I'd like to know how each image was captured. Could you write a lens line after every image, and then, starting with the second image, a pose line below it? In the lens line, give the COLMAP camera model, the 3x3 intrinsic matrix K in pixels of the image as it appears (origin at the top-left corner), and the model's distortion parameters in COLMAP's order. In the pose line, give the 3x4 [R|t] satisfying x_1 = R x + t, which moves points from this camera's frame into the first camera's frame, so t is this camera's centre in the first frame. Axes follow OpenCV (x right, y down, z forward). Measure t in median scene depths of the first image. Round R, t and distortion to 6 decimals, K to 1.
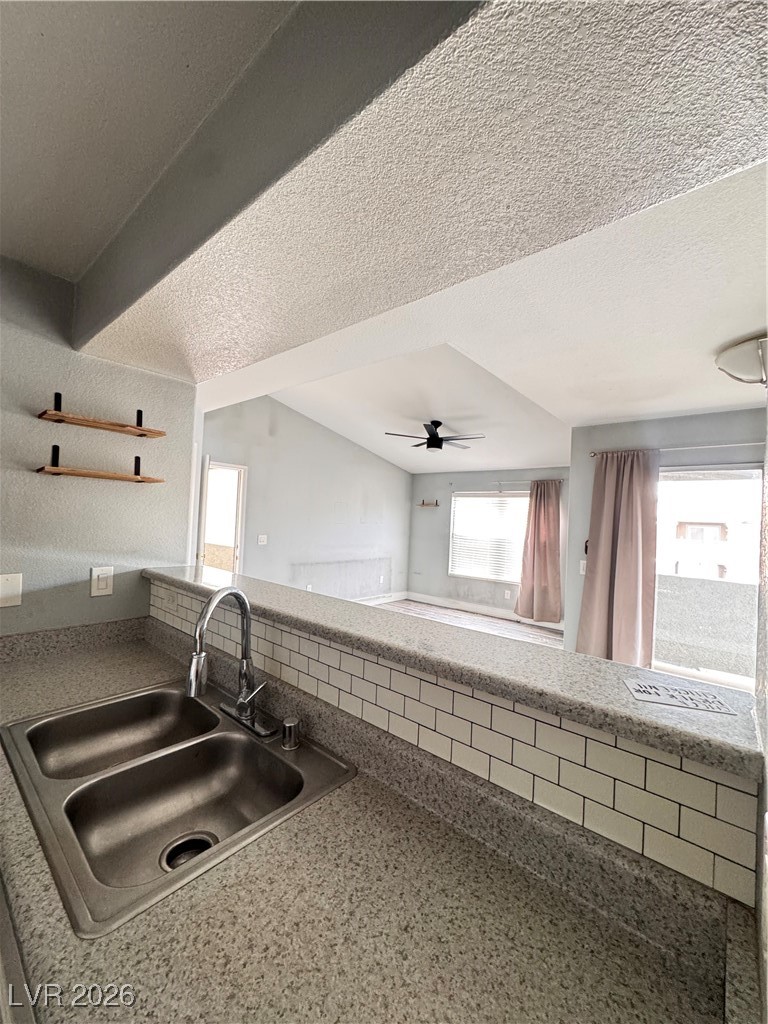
lens RADIAL K [[408.1, 0, 384.0], [0, 408.1, 512.0], [0, 0, 1]] dist [-0.002374, 0.000642]
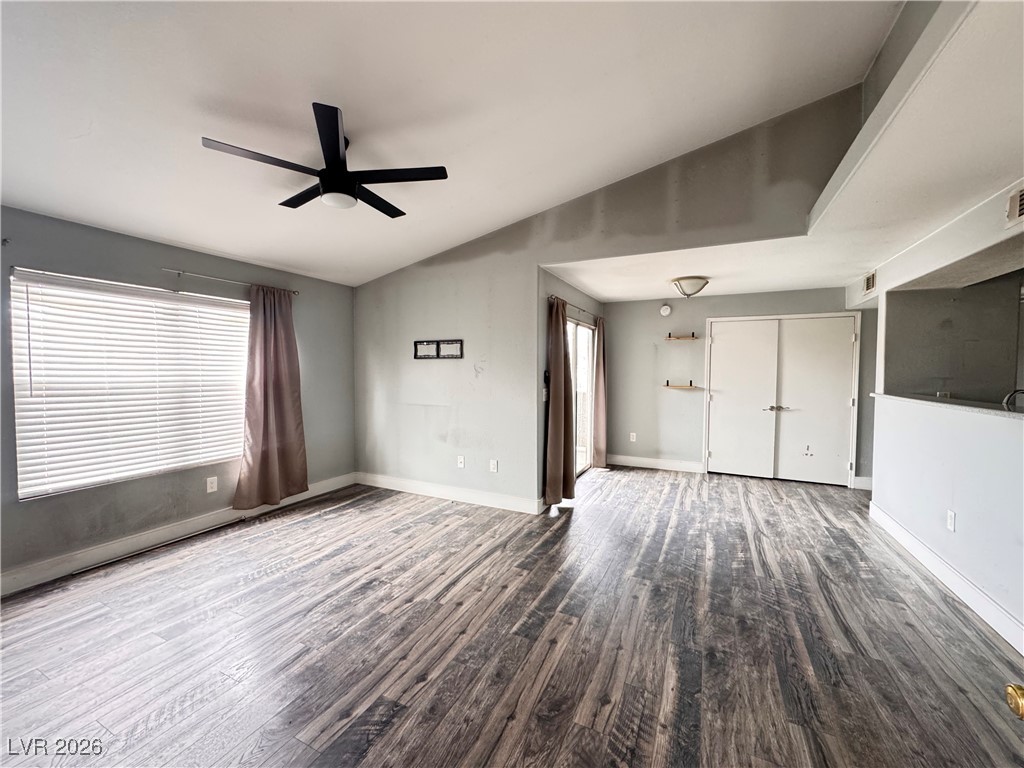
lens RADIAL K [[408.1, 0, 512.9], [0, 408.1, 381.8], [0, 0, 1]] dist [-0.002374, 0.000642]
pose [[-0.255778, -0.075660, 0.963770, -0.325104], [-0.034317, 0.997015, 0.069162, 0.013305], [-0.966126, -0.015384, -0.257611, 0.764384]]
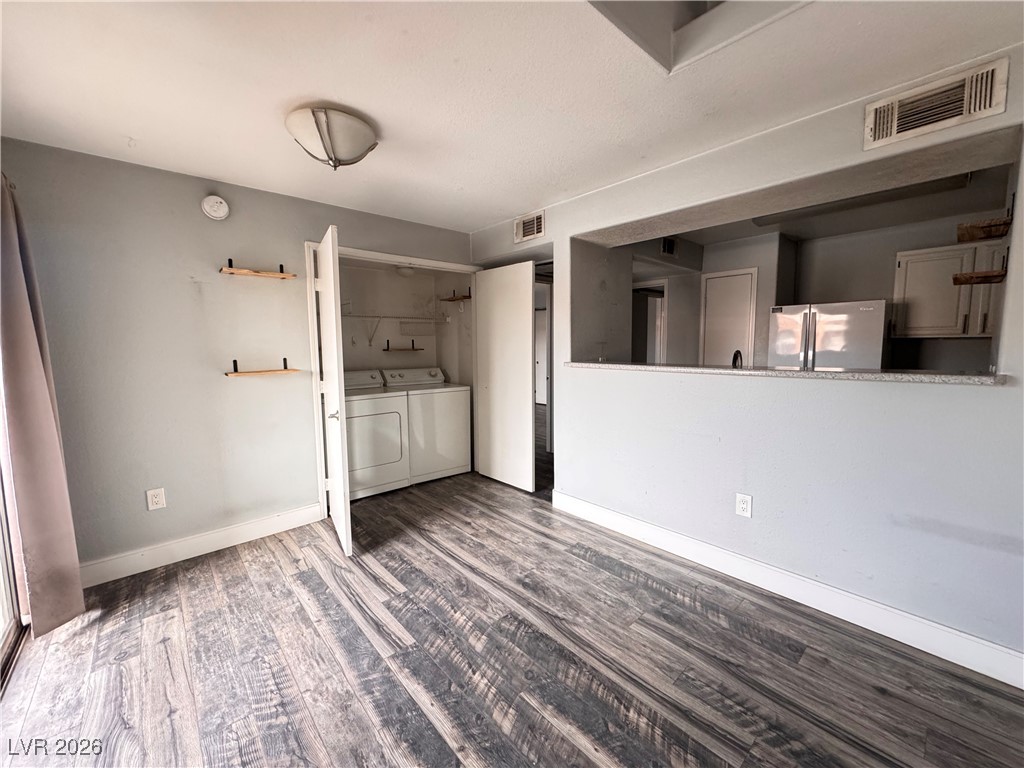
lens RADIAL K [[408.1, 0, 512.9], [0, 408.1, 381.8], [0, 0, 1]] dist [-0.002374, 0.000642]
pose [[-0.991445, -0.044066, 0.122865, 0.106293], [-0.034461, 0.996260, 0.079235, 0.039170], [-0.125897, 0.074323, -0.989255, 0.594703]]
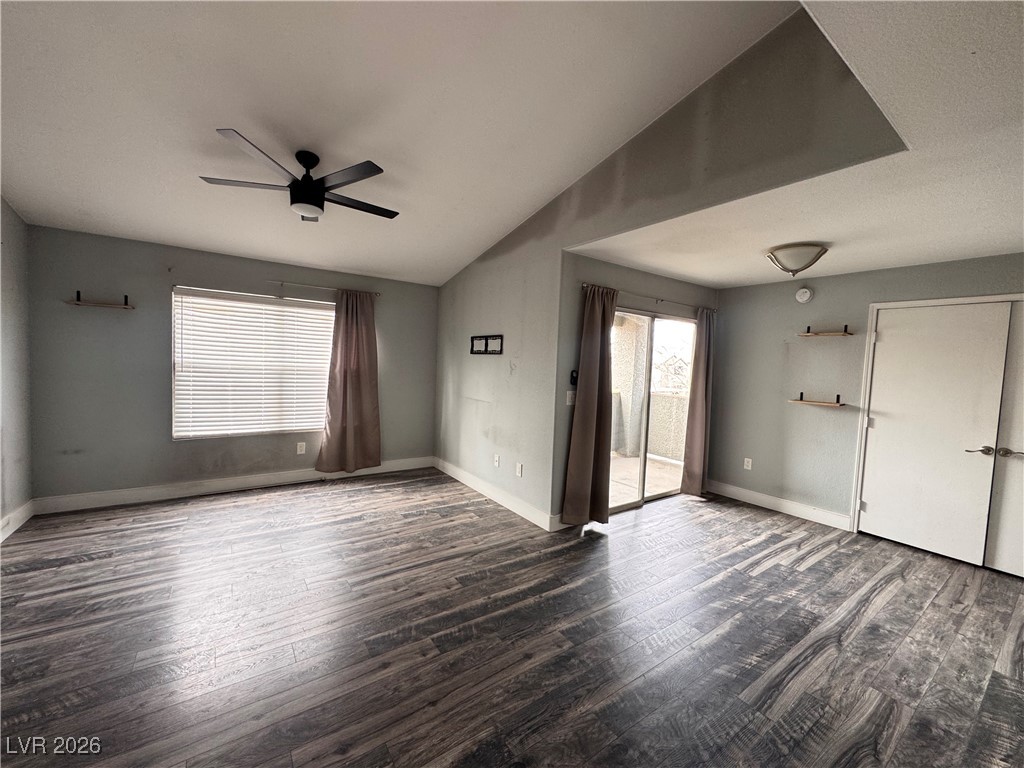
lens RADIAL K [[408.1, 0, 512.9], [0, 408.1, 381.8], [0, 0, 1]] dist [-0.002374, 0.000642]
pose [[0.243988, -0.081683, 0.966332, -0.280634], [-0.049679, 0.994085, 0.096572, 0.004134], [-0.968505, -0.071569, 0.238487, 0.497363]]
